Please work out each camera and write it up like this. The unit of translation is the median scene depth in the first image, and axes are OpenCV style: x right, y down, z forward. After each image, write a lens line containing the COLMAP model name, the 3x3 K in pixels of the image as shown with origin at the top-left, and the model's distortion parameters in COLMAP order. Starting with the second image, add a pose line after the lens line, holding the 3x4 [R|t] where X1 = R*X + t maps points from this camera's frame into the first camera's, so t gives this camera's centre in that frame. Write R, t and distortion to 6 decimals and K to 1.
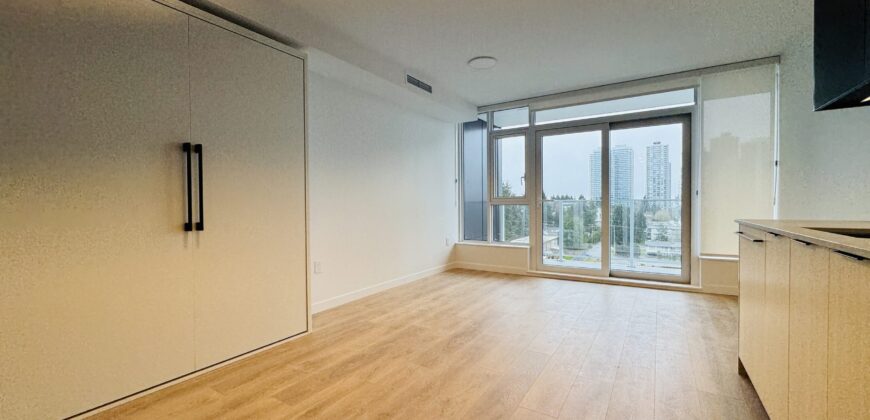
lens RADIAL K [[348.2, 0, 432.8], [0, 348.2, 205.8], [0, 0, 1]] dist [-0.004421, 0.000182]
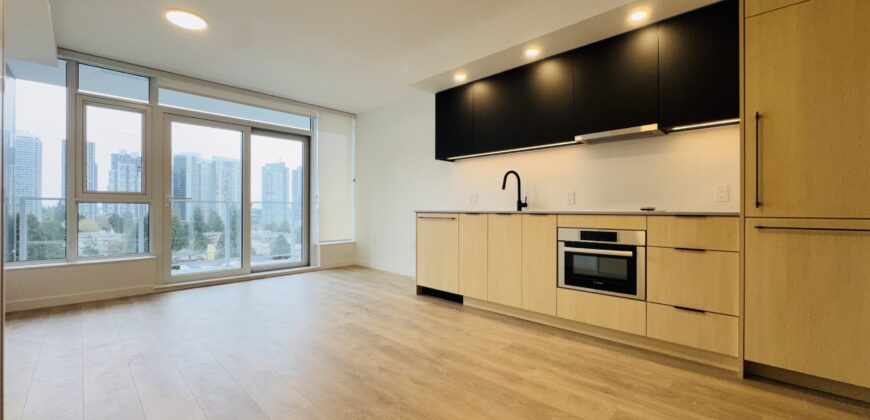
lens RADIAL K [[348.2, 0, 436.8], [0, 348.2, 209.9], [0, 0, 1]] dist [-0.004421, 0.000182]
pose [[0.193098, 0.005319, 0.981165, -0.585251], [0.004391, 0.999971, -0.006285, 0.030631], [-0.981170, 0.005522, 0.193069, 0.341519]]
